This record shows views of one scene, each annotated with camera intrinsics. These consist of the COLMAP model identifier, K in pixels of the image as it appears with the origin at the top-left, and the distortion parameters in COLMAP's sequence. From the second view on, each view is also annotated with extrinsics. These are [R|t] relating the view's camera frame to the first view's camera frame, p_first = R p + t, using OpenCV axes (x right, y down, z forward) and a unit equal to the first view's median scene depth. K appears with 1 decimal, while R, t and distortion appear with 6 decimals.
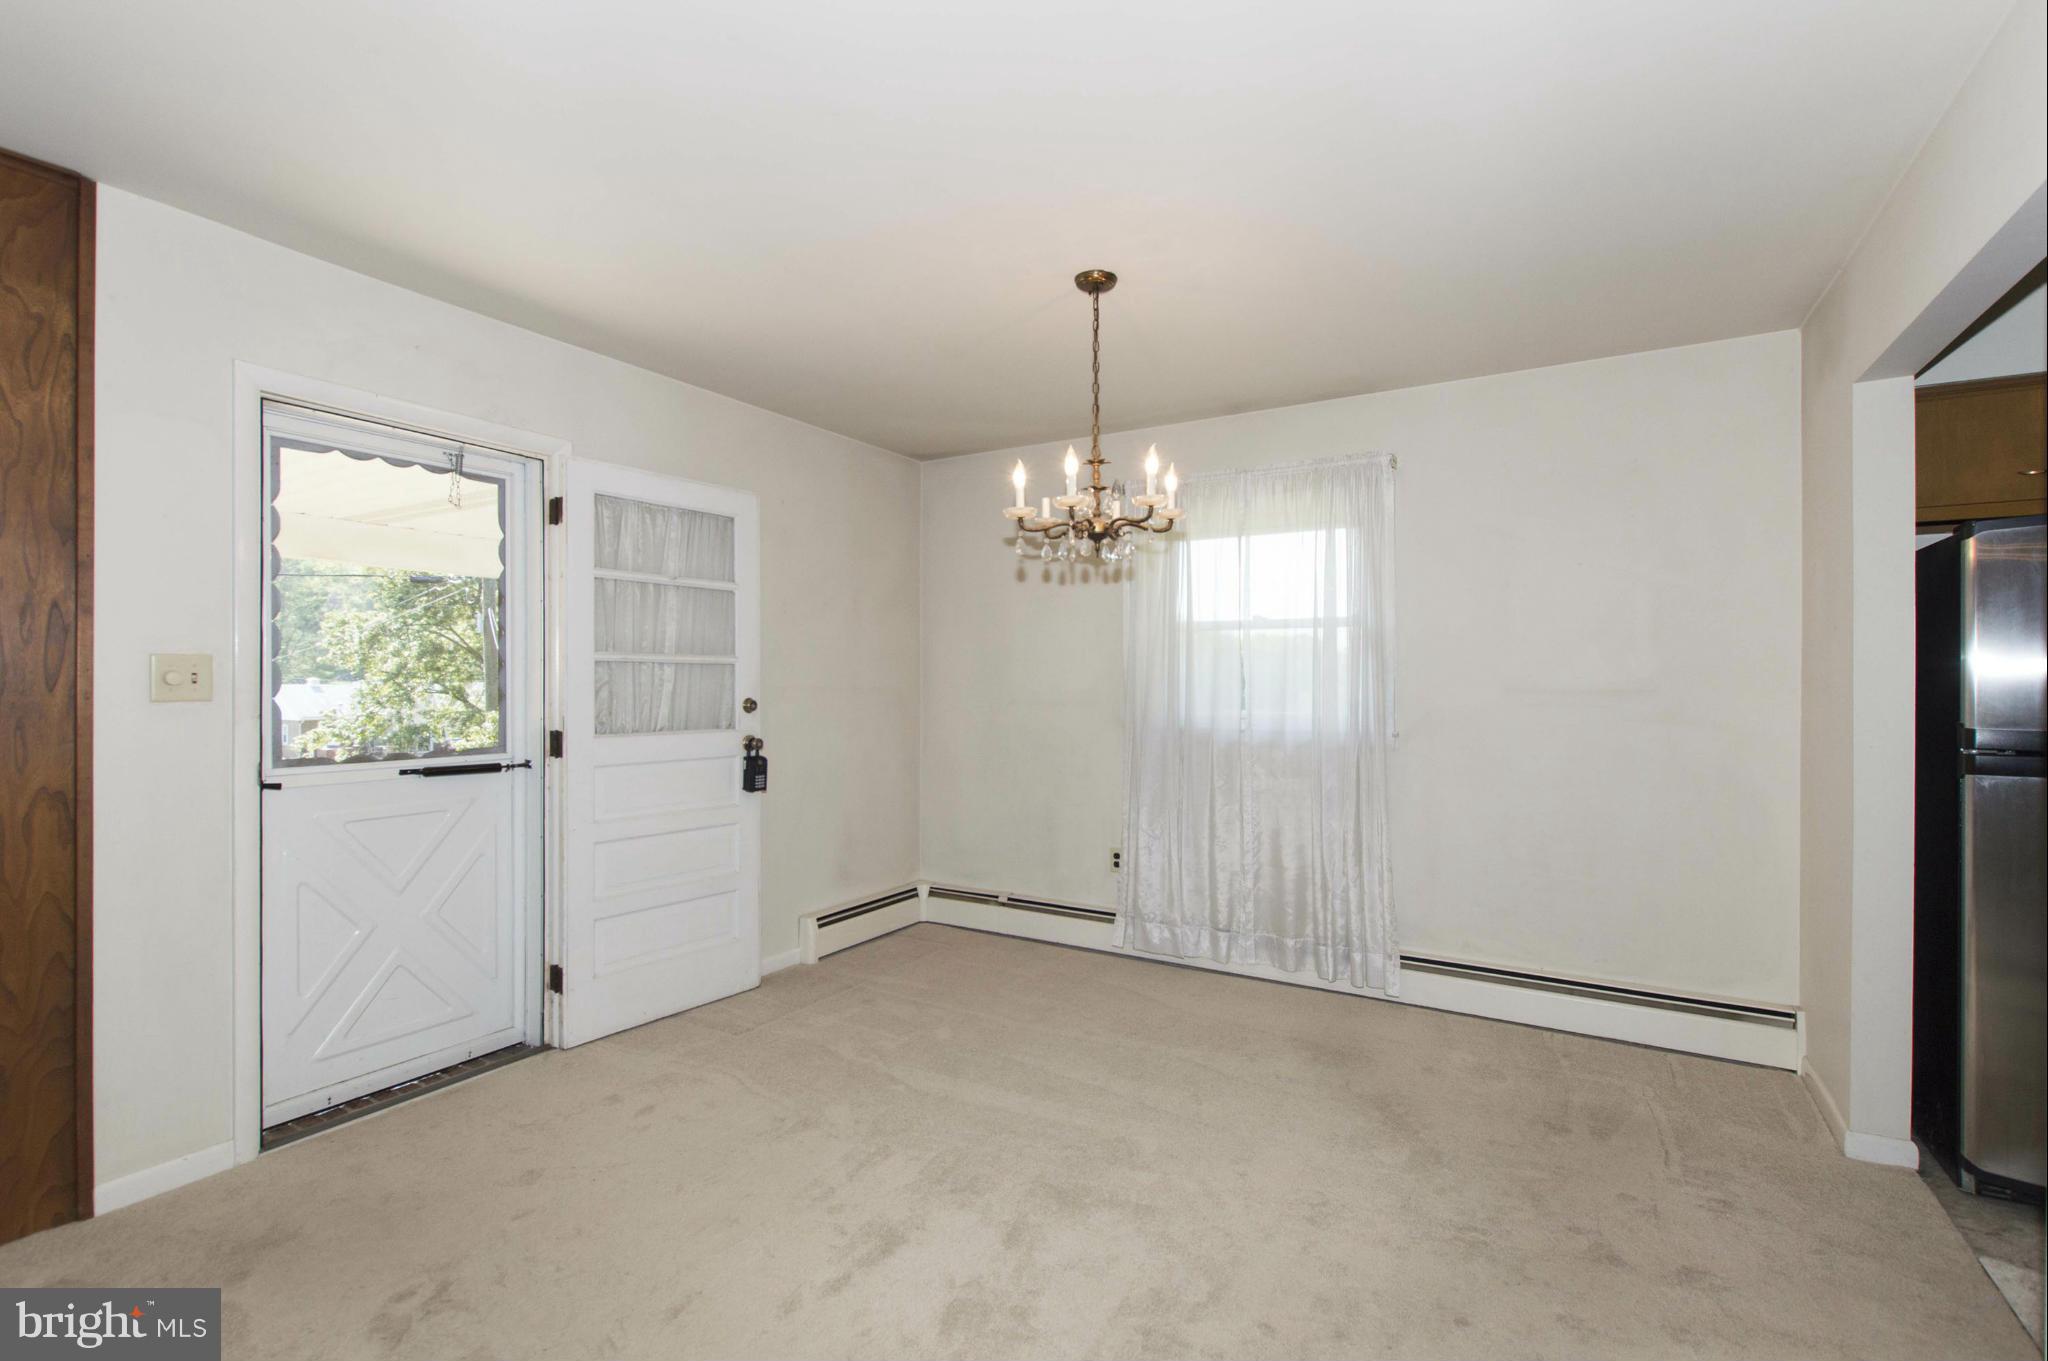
lens RADIAL K [[929.0, 0, 1024.2], [0, 929.0, 687.8], [0, 0, 1]] dist [0.000148, -0.000296]
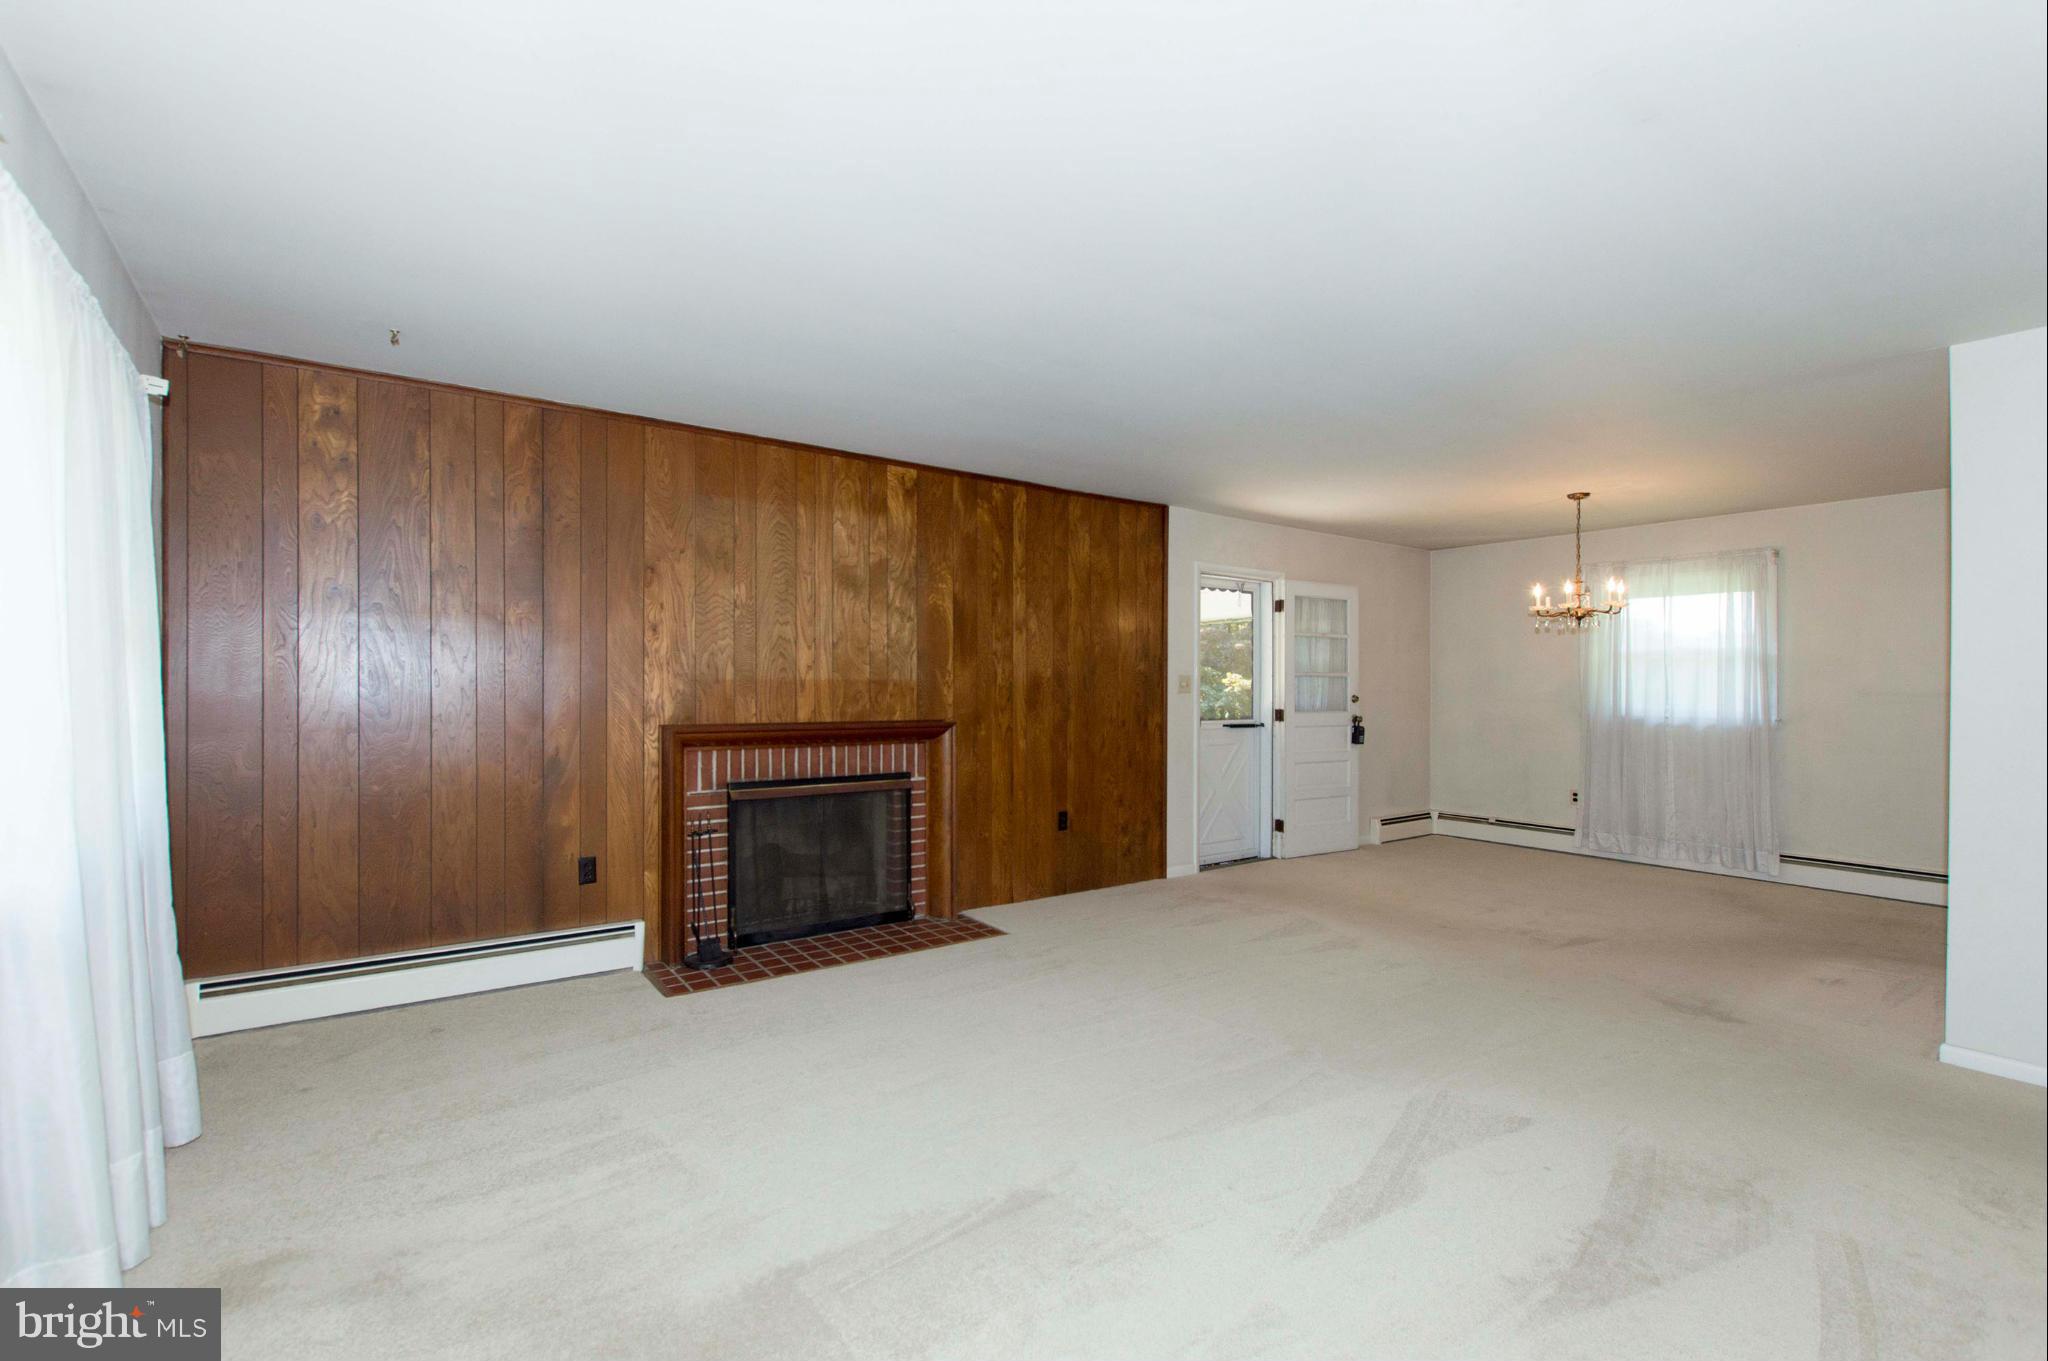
lens RADIAL K [[915.9, 0, 1024.0], [0, 915.9, 680.5], [0, 0, 1]] dist [0.002163, 0.000160]
pose [[0.923164, 0.000821, -0.384404, -0.211787], [-0.005547, 0.999922, -0.011187, 0.006731], [0.384365, 0.012460, 0.923097, -1.037054]]
